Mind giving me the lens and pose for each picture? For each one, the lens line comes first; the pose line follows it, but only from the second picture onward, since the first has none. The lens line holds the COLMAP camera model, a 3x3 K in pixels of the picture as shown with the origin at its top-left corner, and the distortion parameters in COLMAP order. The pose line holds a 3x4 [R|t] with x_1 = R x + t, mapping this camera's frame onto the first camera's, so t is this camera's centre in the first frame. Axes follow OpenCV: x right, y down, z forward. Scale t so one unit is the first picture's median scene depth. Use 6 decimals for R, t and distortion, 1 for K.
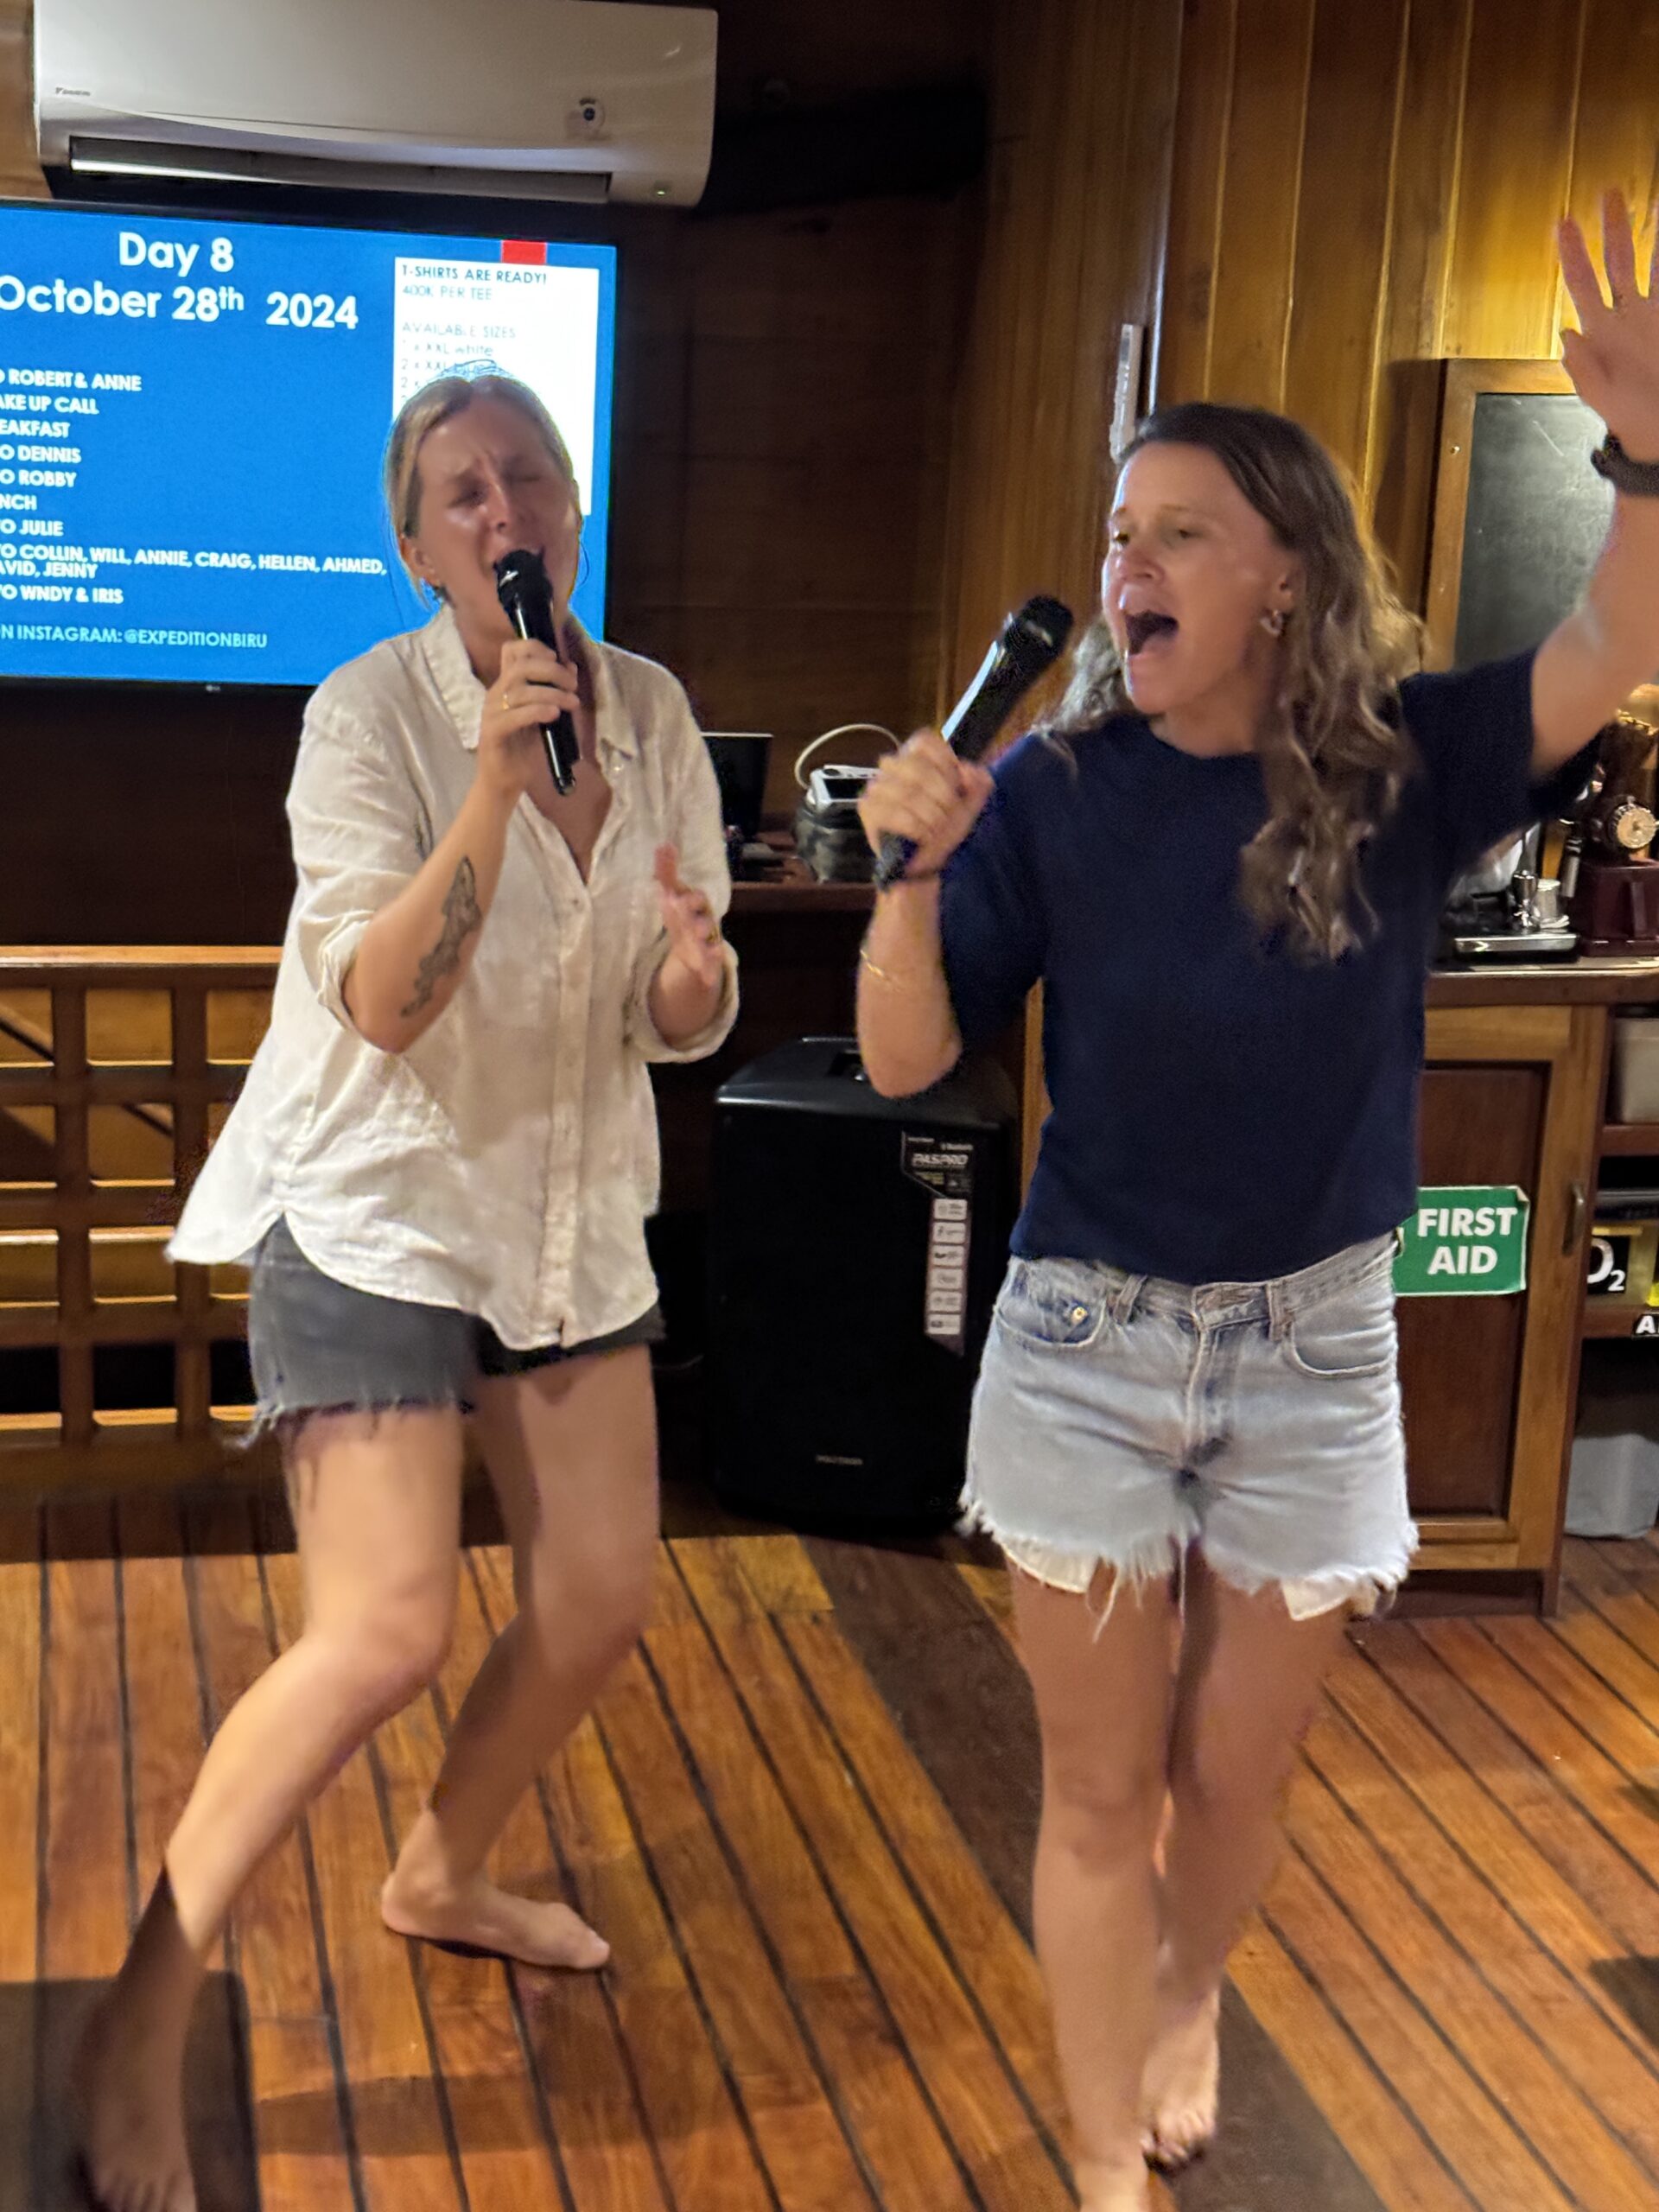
lens RADIAL K [[3395.6, 0, 832.4], [0, 3395.6, 1108.2], [0, 0, 1]] dist [0.056007, 0.000000]
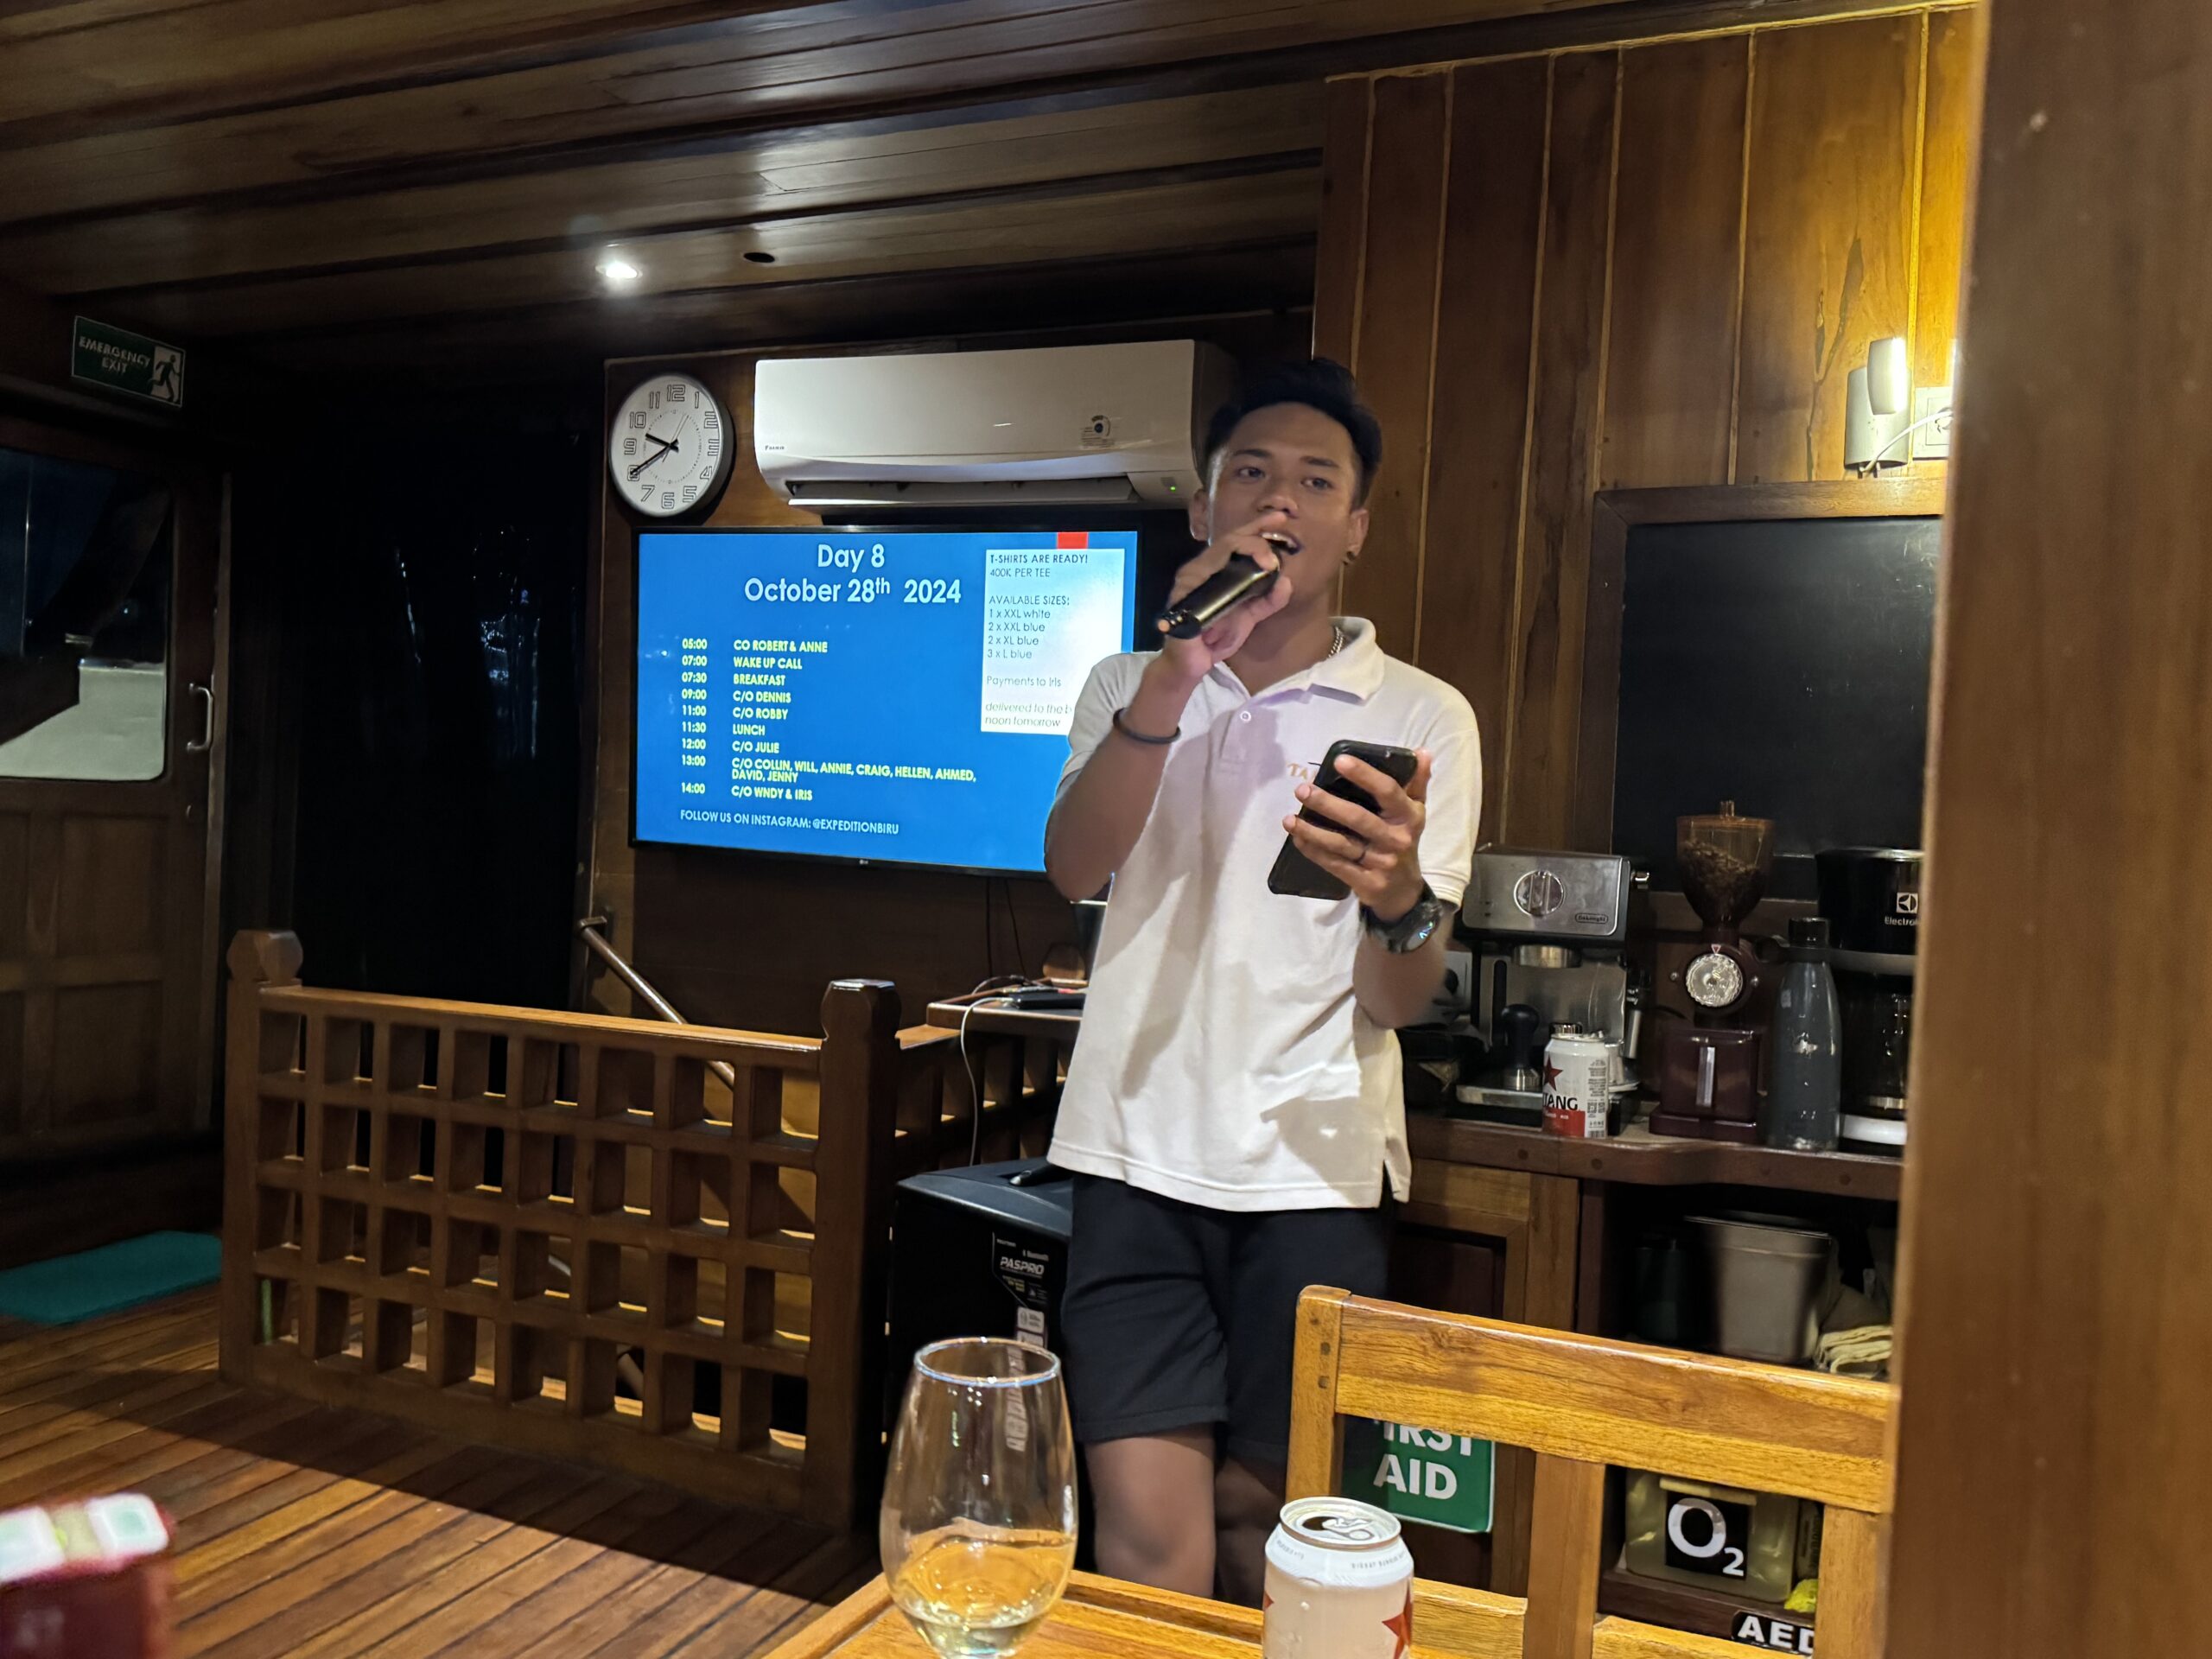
lens RADIAL K [[1783.5, 0, 1102.0], [0, 1783.5, 829.6], [0, 0, 1]] dist [0.068282, -0.005734]
pose [[0.807891, 0.003295, -0.589322, 0.330630], [-0.146915, 0.969540, -0.195982, -0.009205], [0.570726, 0.244913, 0.783767, 0.500578]]
